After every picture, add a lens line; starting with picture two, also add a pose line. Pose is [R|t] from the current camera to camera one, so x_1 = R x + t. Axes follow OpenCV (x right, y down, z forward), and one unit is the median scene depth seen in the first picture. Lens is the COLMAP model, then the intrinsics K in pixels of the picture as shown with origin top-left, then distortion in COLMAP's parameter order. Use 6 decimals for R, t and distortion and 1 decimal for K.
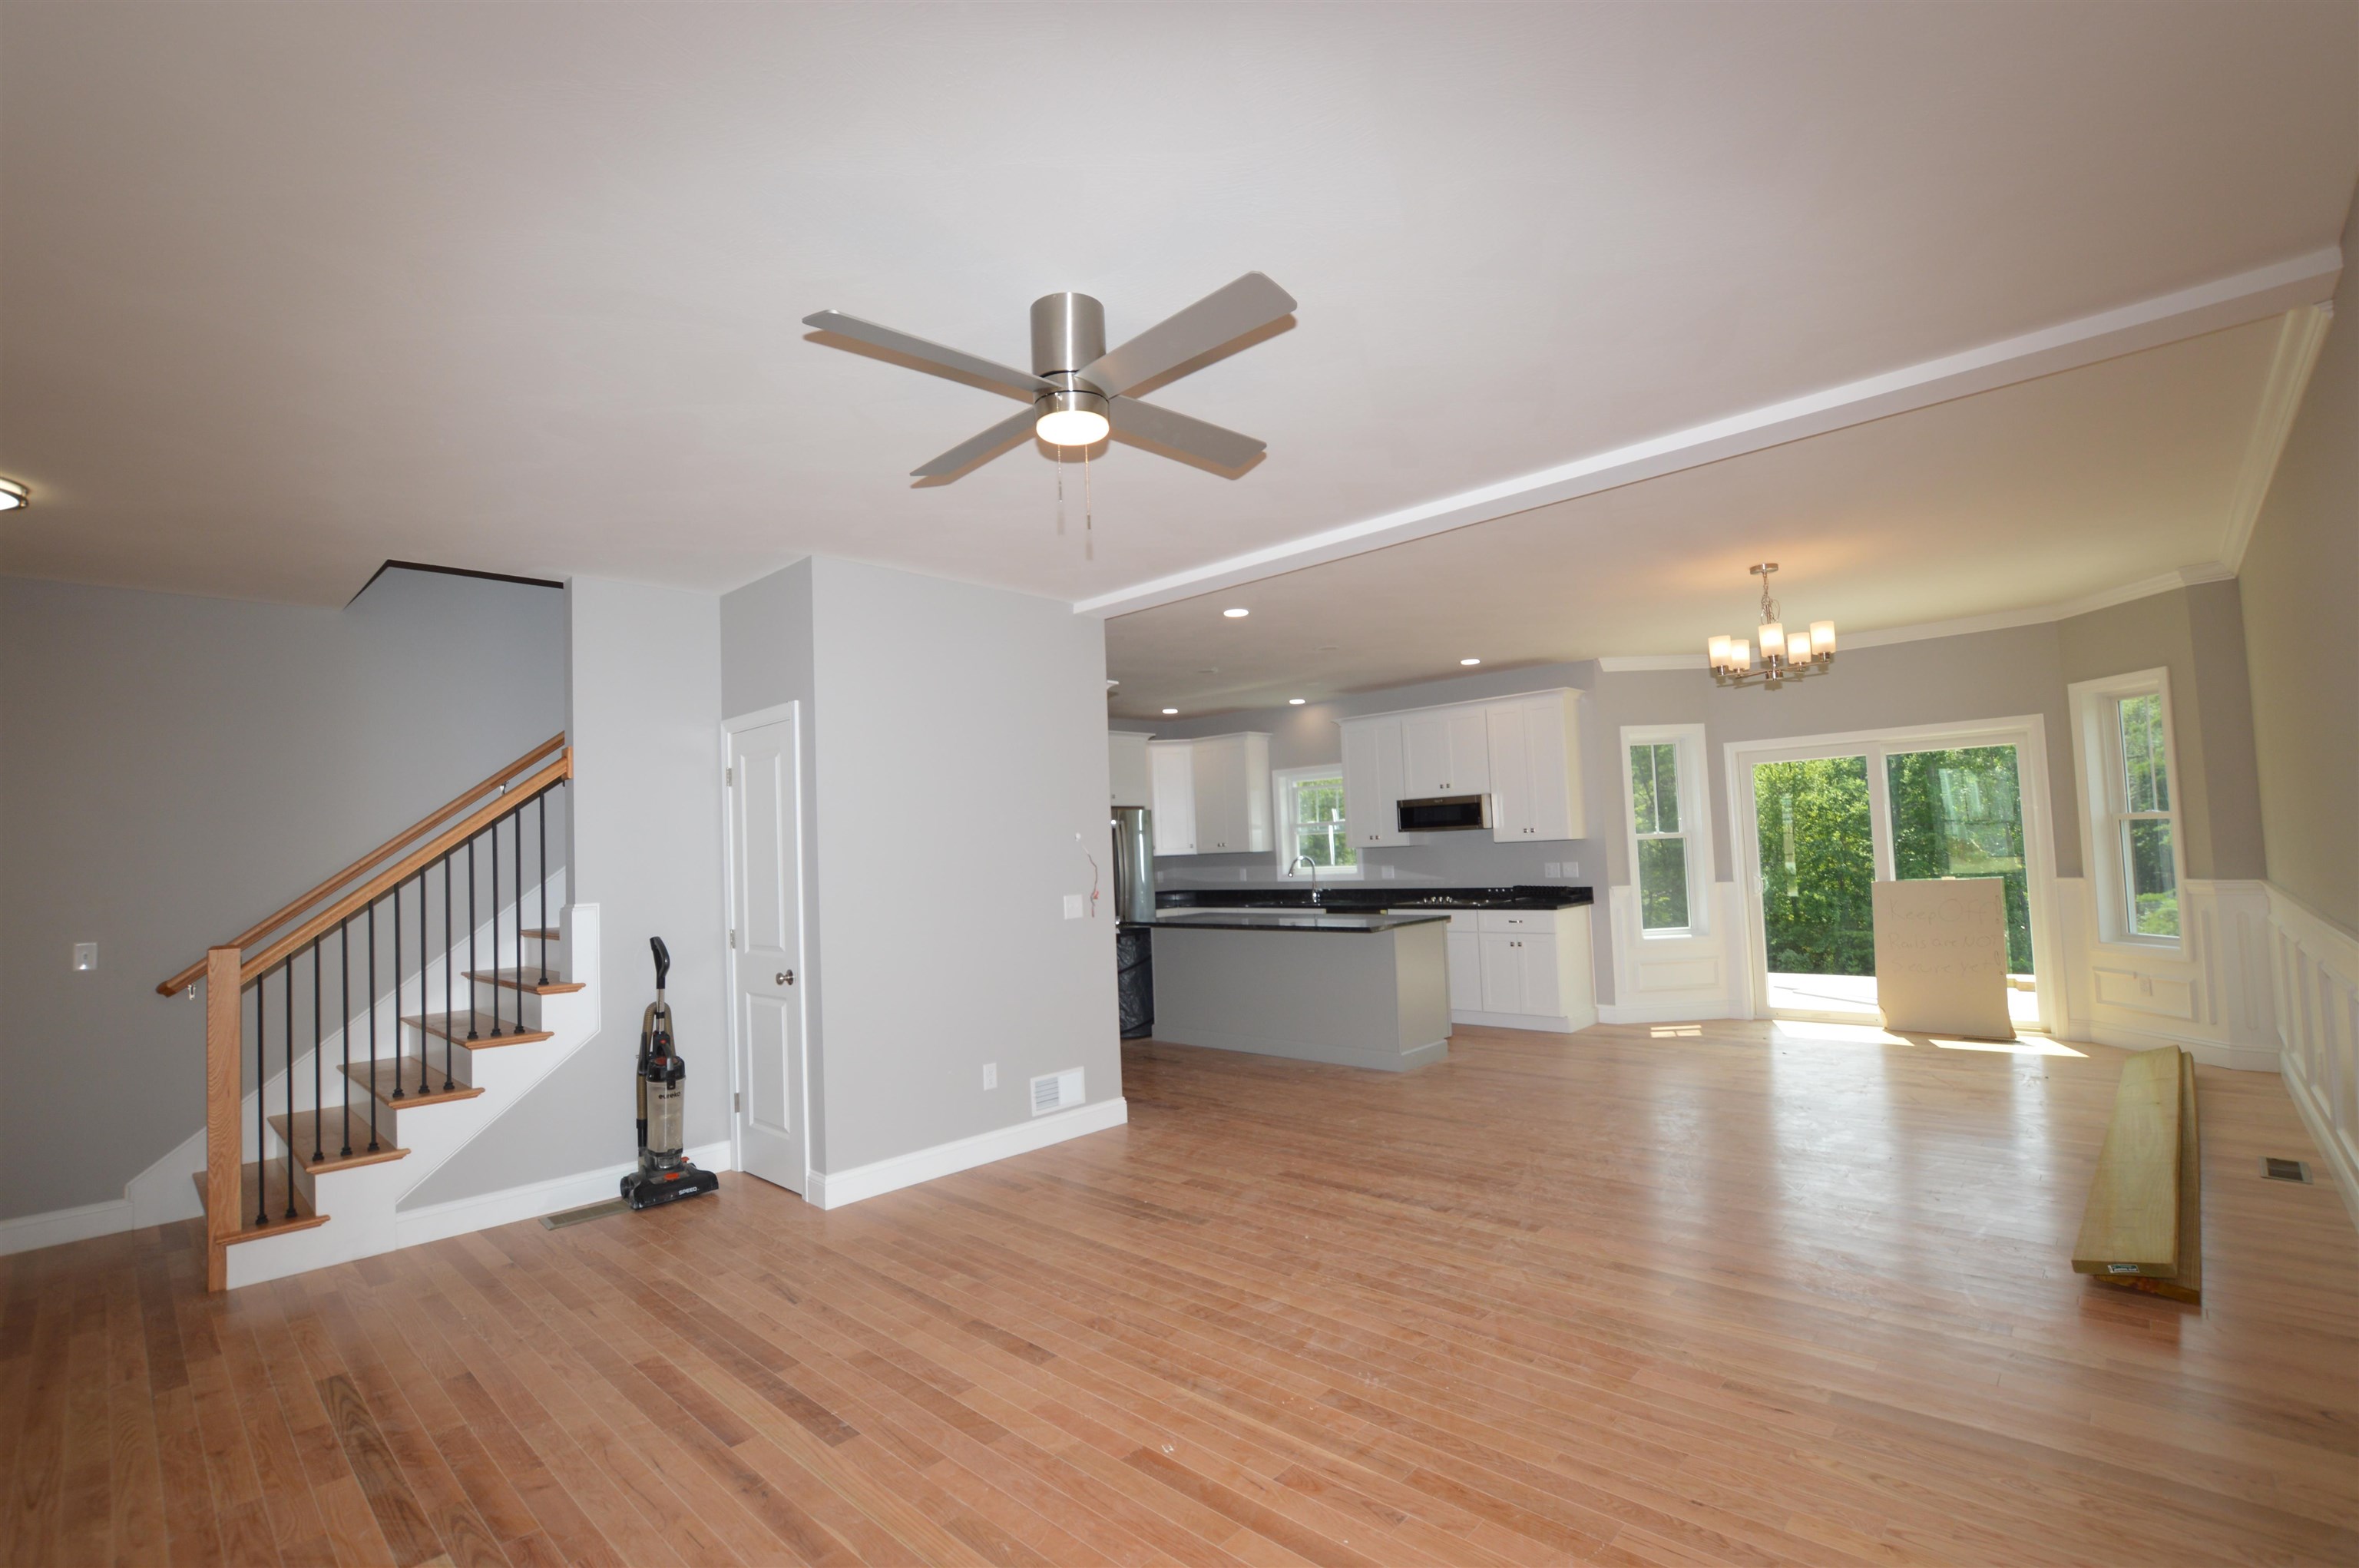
lens RADIAL K [[1042.6, 0, 1187.2], [0, 1042.6, 791.2], [0, 0, 1]] dist [-0.031683, -0.000187]
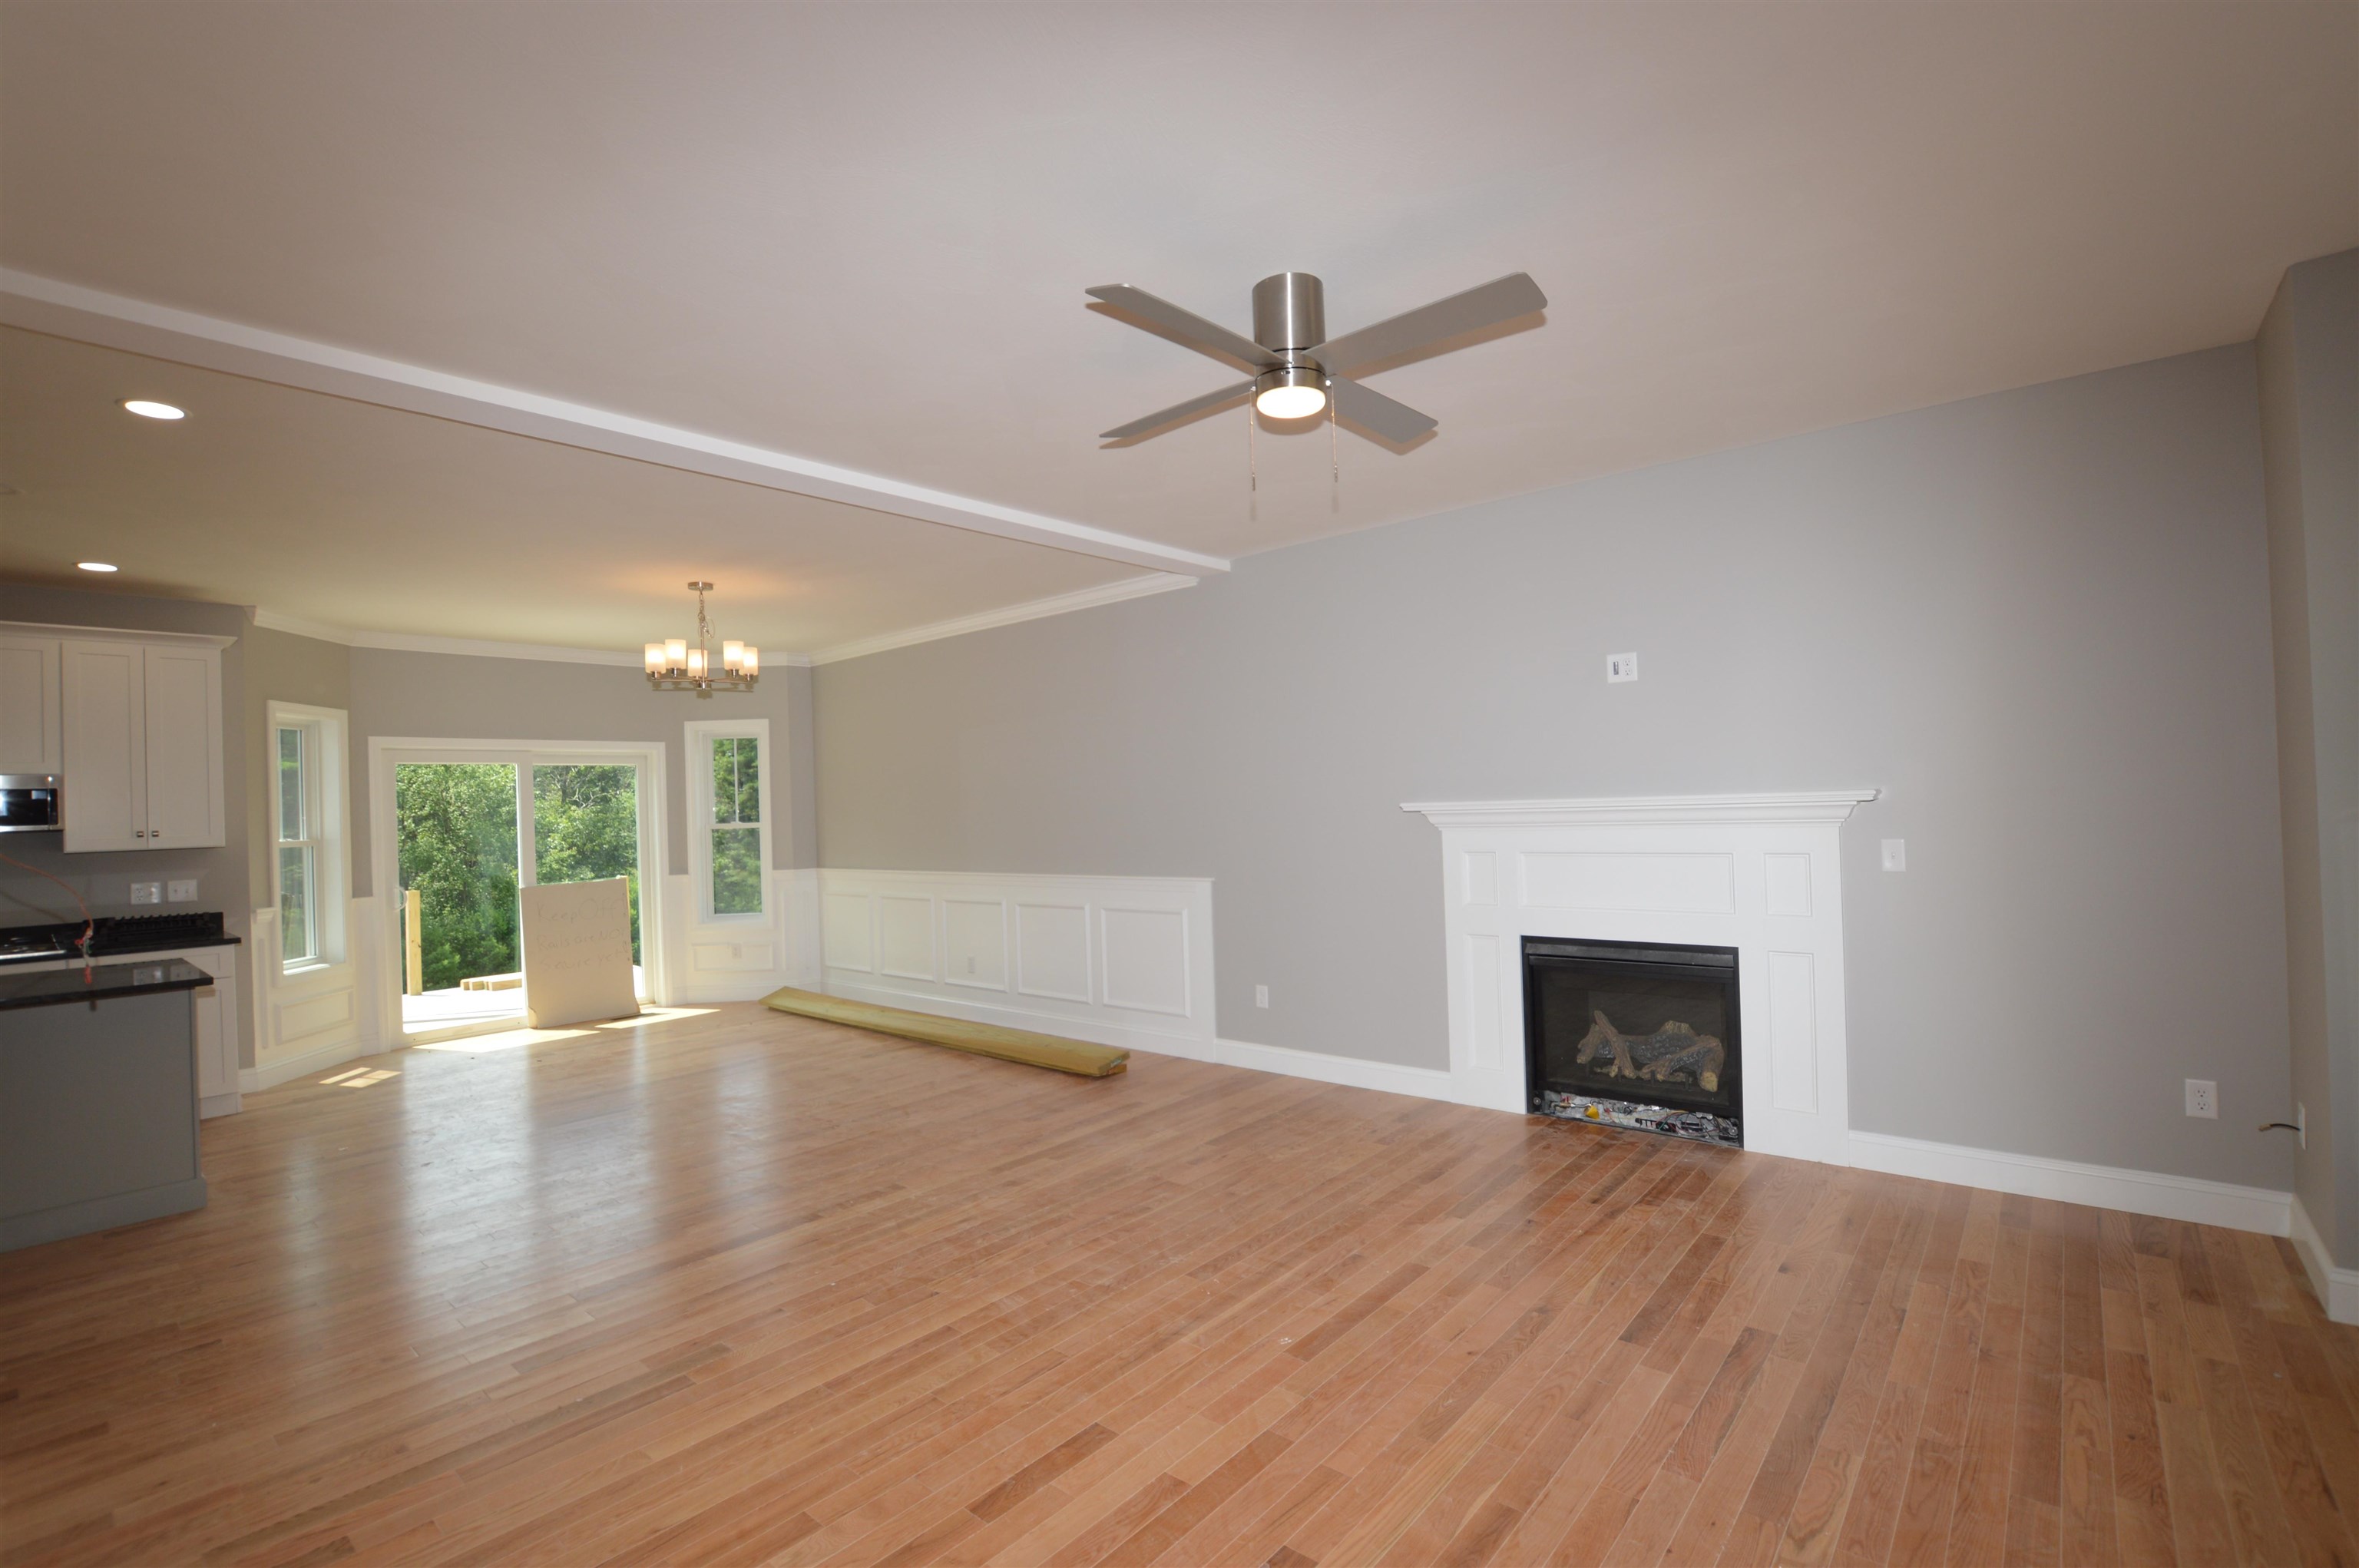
lens RADIAL K [[1042.6, 0, 1172.2], [0, 1042.6, 791.6], [0, 0, 1]] dist [-0.031683, -0.000187]
pose [[-0.032061, 0.053716, 0.998041, -0.552324], [-0.019489, 0.998331, -0.054358, 0.051306], [-0.999296, -0.021194, -0.030961, 0.555236]]
